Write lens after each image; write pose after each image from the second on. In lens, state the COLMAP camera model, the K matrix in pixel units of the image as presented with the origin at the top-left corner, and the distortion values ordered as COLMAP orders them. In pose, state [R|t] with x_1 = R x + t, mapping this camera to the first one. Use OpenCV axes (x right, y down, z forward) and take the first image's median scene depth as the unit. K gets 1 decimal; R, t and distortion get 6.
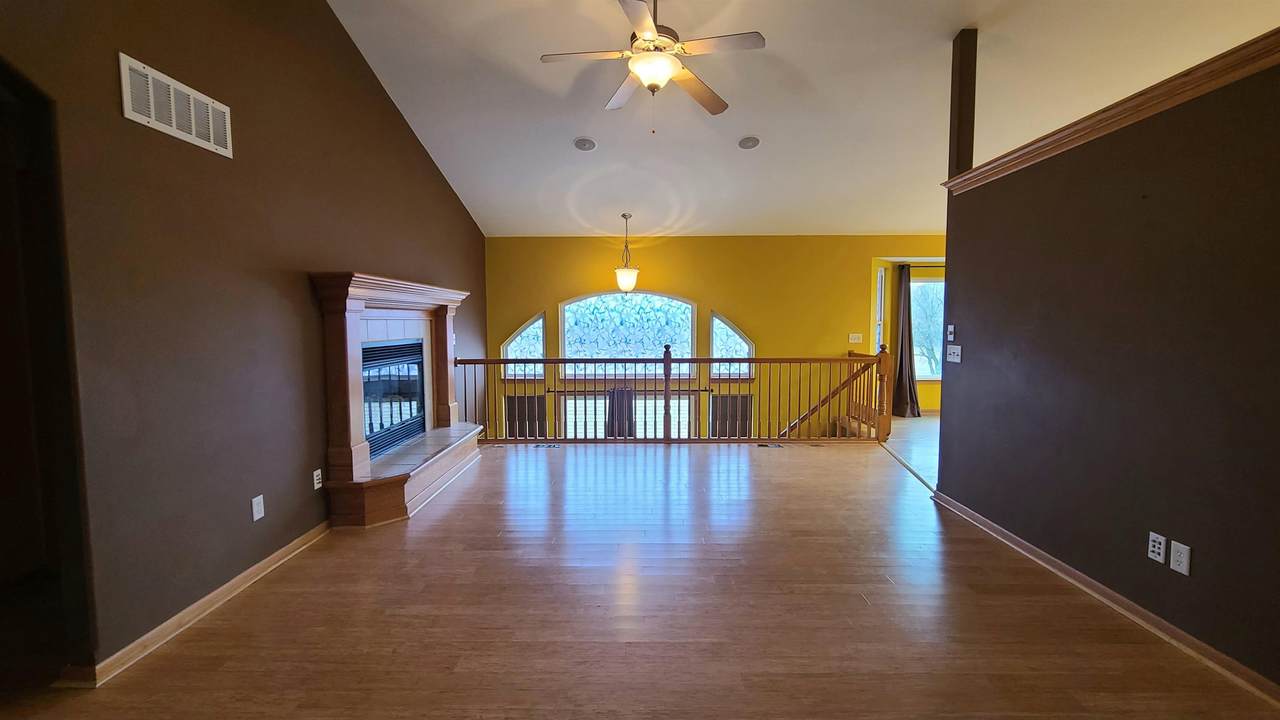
lens RADIAL K [[519.6, 0, 638.5], [0, 519.6, 357.7], [0, 0, 1]] dist [-0.000657, -0.000764]
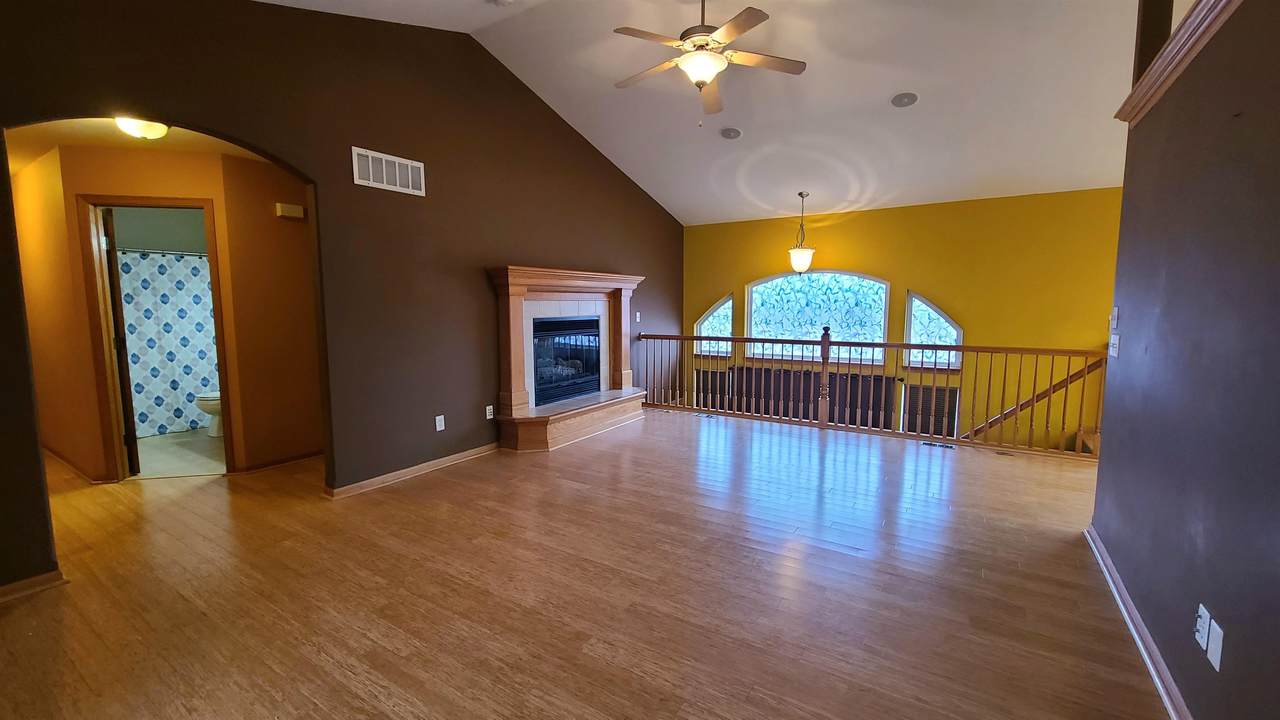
lens RADIAL K [[519.6, 0, 650.0], [0, 519.6, 356.2], [0, 0, 1]] dist [-0.000657, -0.000764]
pose [[0.851431, 0.056023, -0.521466, 0.257295], [-0.038582, 0.998275, 0.044253, -0.000247], [0.523045, -0.017559, 0.852124, 0.007708]]
